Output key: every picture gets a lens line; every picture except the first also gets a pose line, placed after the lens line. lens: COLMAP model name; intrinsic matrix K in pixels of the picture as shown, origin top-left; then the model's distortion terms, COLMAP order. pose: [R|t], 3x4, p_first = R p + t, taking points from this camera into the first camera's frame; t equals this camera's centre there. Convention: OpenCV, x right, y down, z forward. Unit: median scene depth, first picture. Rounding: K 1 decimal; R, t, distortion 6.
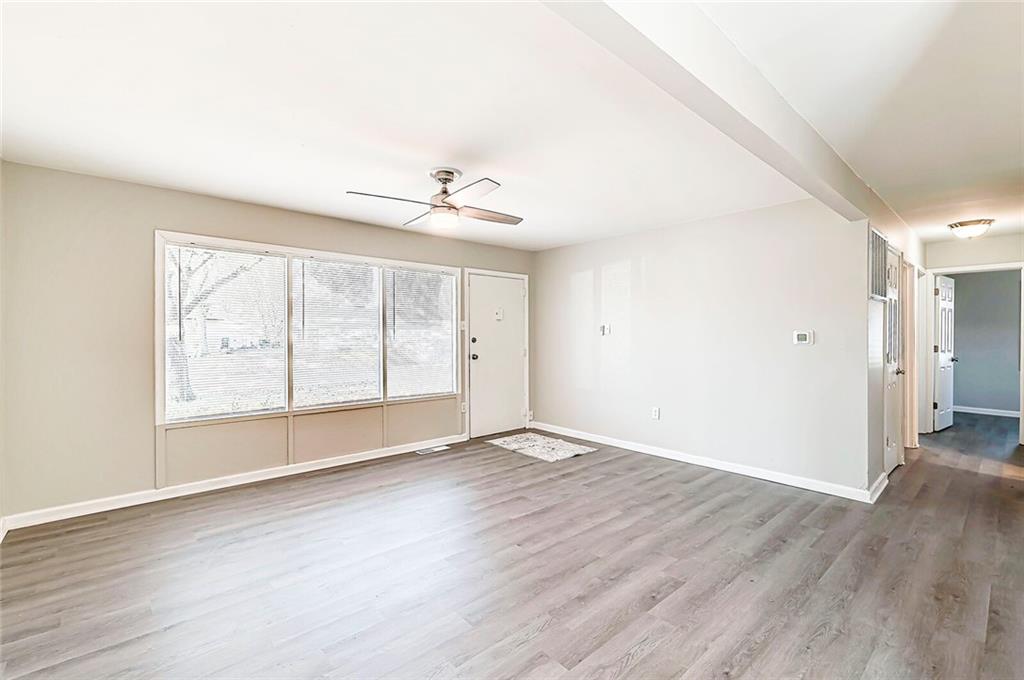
lens RADIAL K [[444.6, 0, 512.3], [0, 444.6, 340.7], [0, 0, 1]] dist [0.001605, 0.000151]
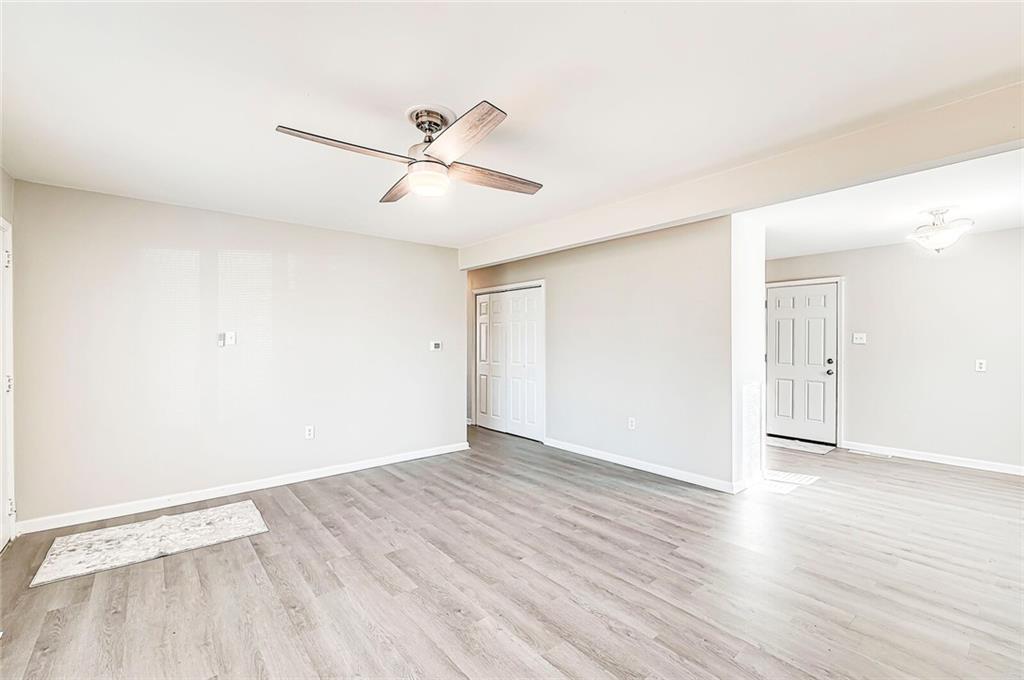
lens RADIAL K [[444.6, 0, 511.7], [0, 444.6, 337.2], [0, 0, 1]] dist [0.001605, 0.000151]
pose [[0.037856, 0.003739, 0.999276, -0.769609], [0.015735, 0.999867, -0.004337, -0.026222], [-0.999159, 0.015888, 0.037792, 0.758450]]
